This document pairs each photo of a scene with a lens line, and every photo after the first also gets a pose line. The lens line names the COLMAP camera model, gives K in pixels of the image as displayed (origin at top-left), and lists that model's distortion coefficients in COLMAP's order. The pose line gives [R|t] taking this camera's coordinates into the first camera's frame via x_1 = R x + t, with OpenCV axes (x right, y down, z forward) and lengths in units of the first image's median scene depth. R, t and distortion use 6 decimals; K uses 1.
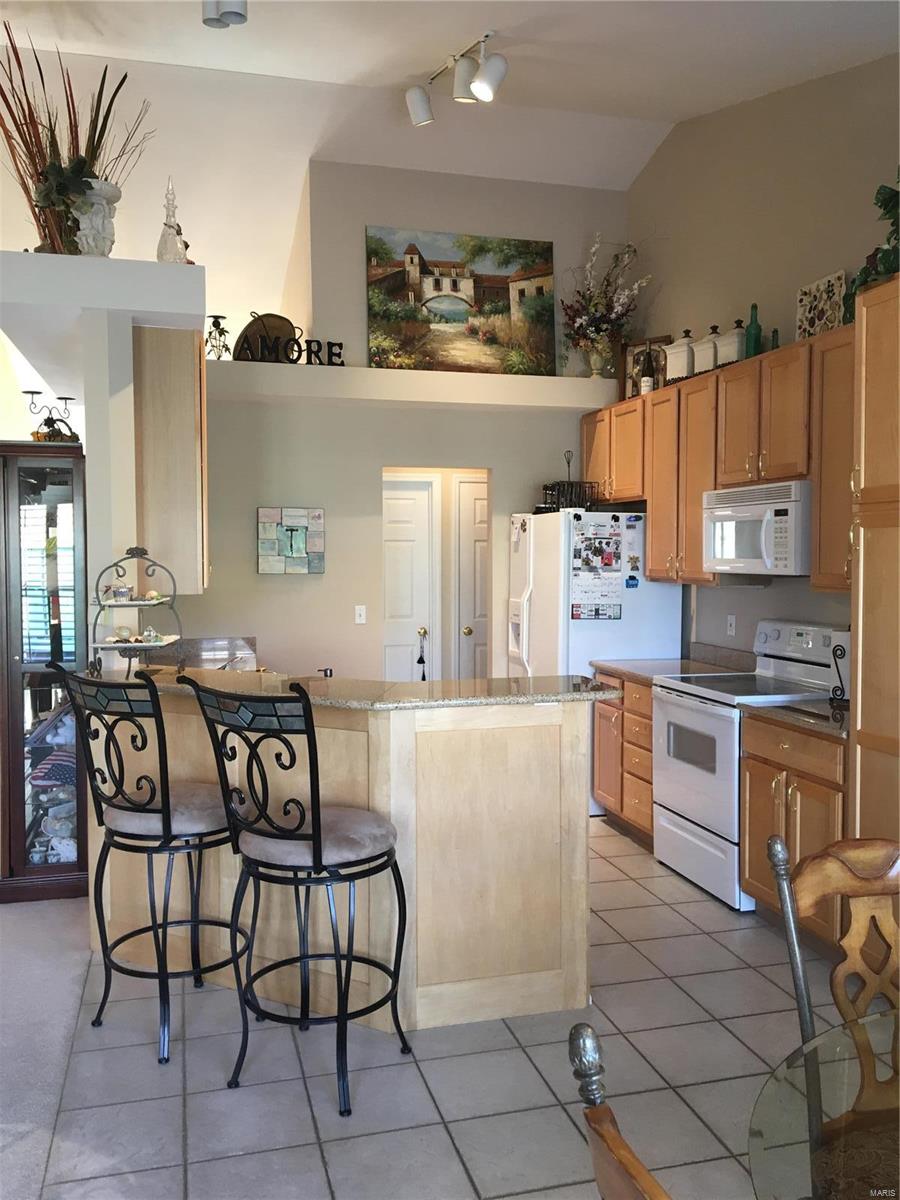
lens RADIAL K [[999.9, 0, 449.1], [0, 999.9, 599.9], [0, 0, 1]] dist [0.050471, -0.056079]
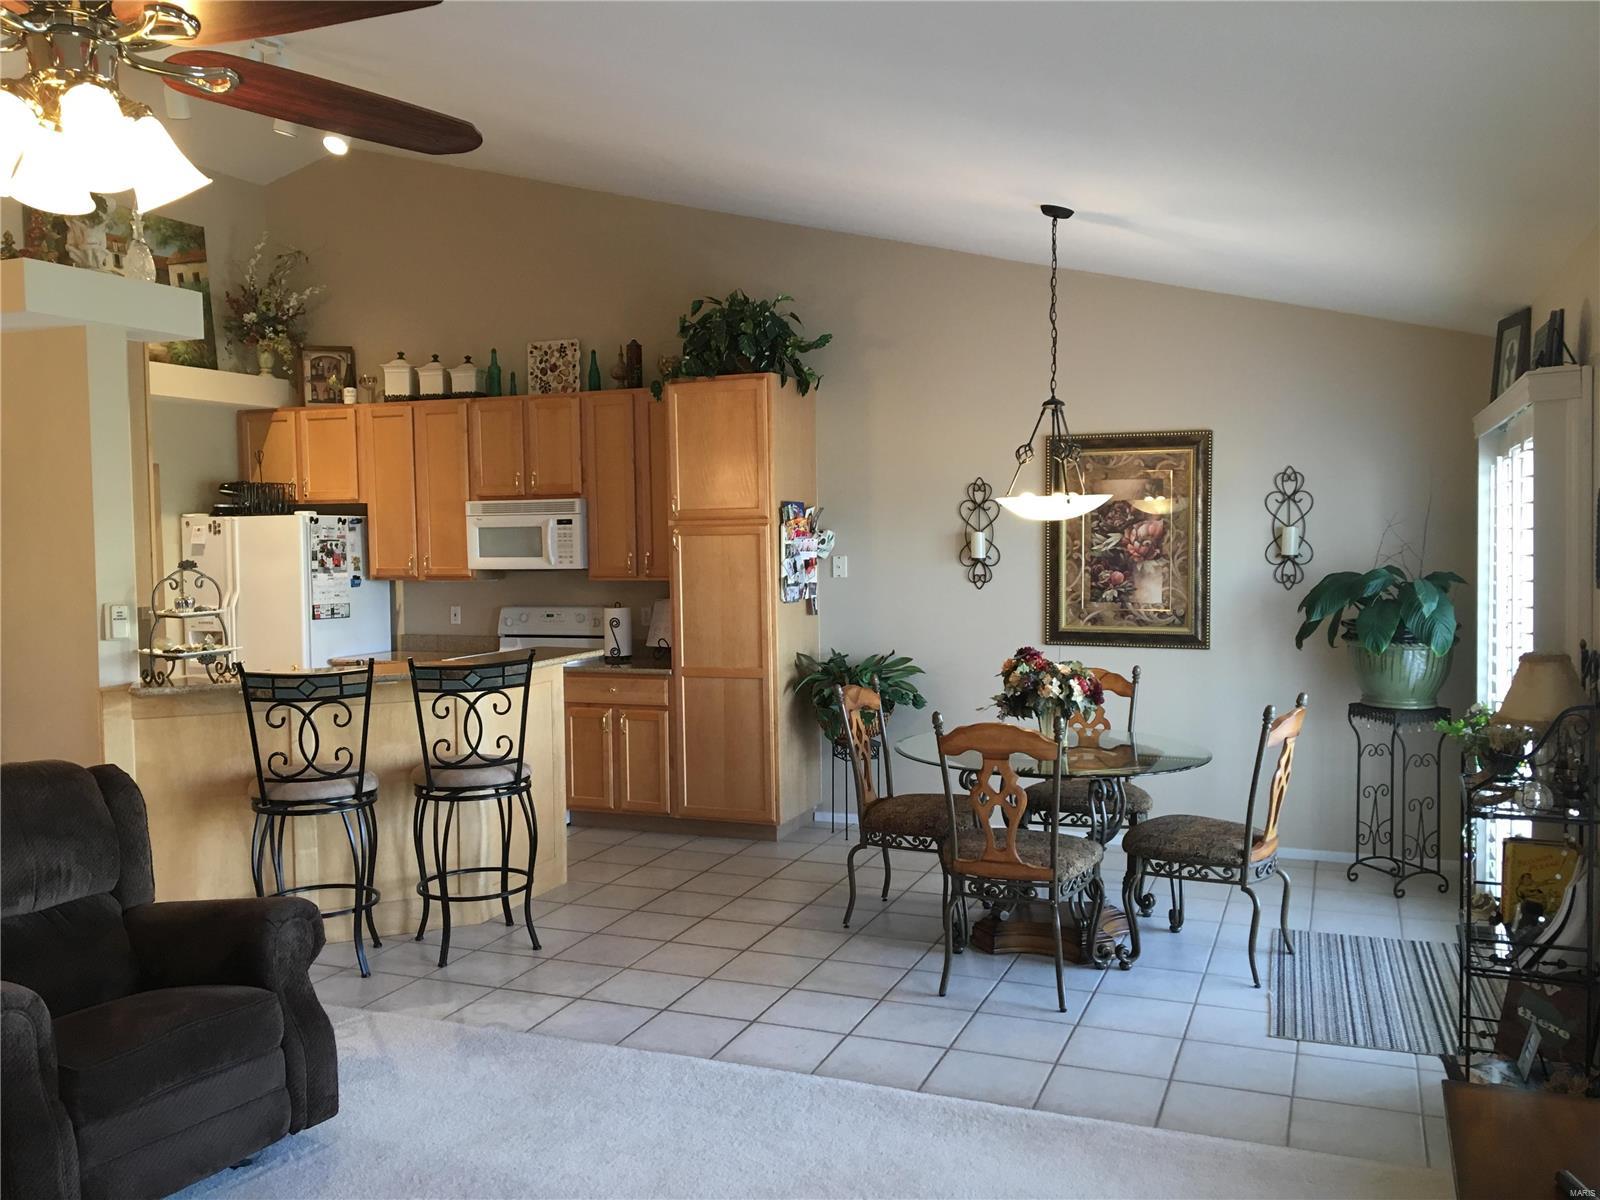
lens RADIAL K [[1333.2, 0, 803.6], [0, 1333.2, 590.0], [0, 0, 1]] dist [0.050471, -0.056079]
pose [[0.600284, -0.044495, 0.798548, -0.622446], [0.052993, 0.998470, 0.015799, -0.005719], [-0.798029, 0.032834, 0.601723, -0.213202]]
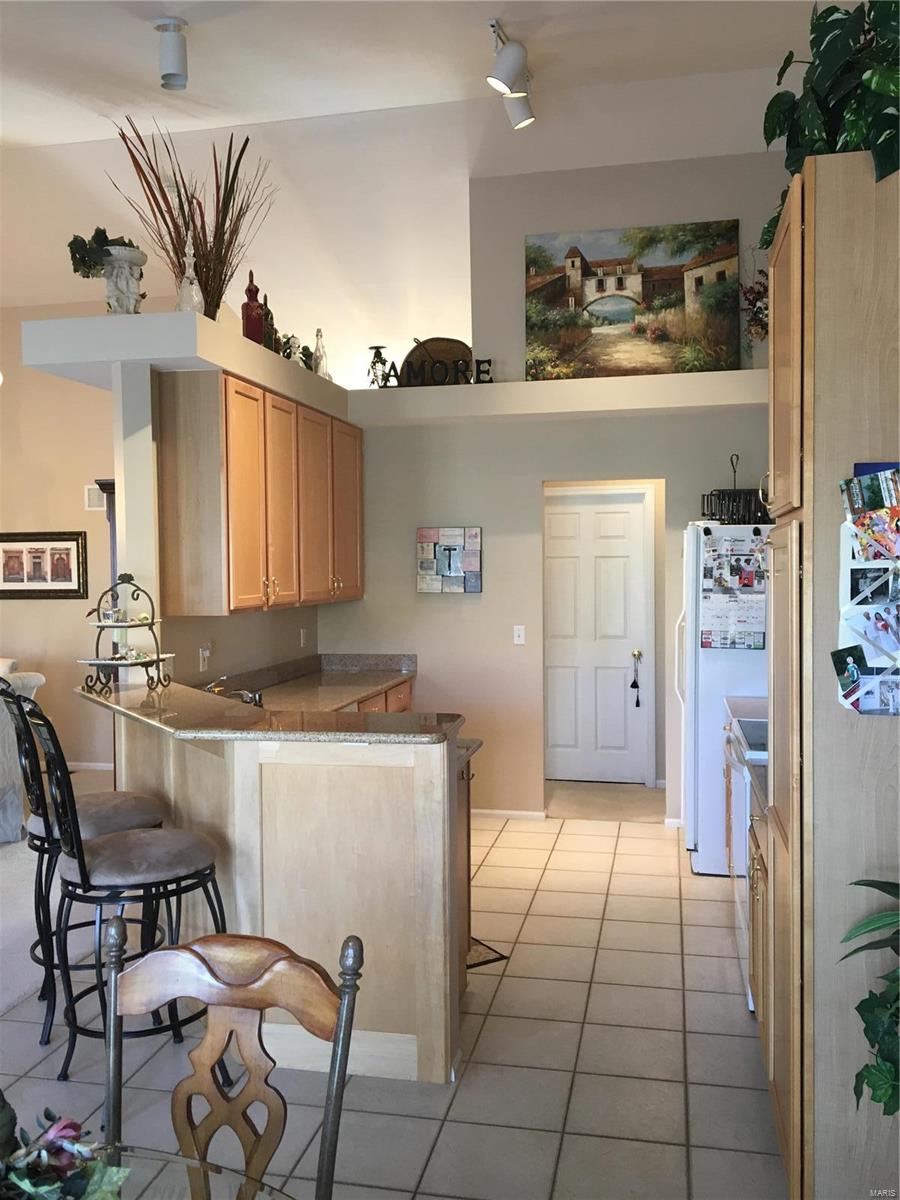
lens RADIAL K [[999.9, 0, 447.5], [0, 999.9, 600.1], [0, 0, 1]] dist [0.050471, -0.056079]
pose [[0.888685, 0.009289, -0.458424, 0.303439], [-0.013724, 0.999886, -0.006345, -0.012596], [0.458312, 0.011931, 0.888711, 0.106708]]
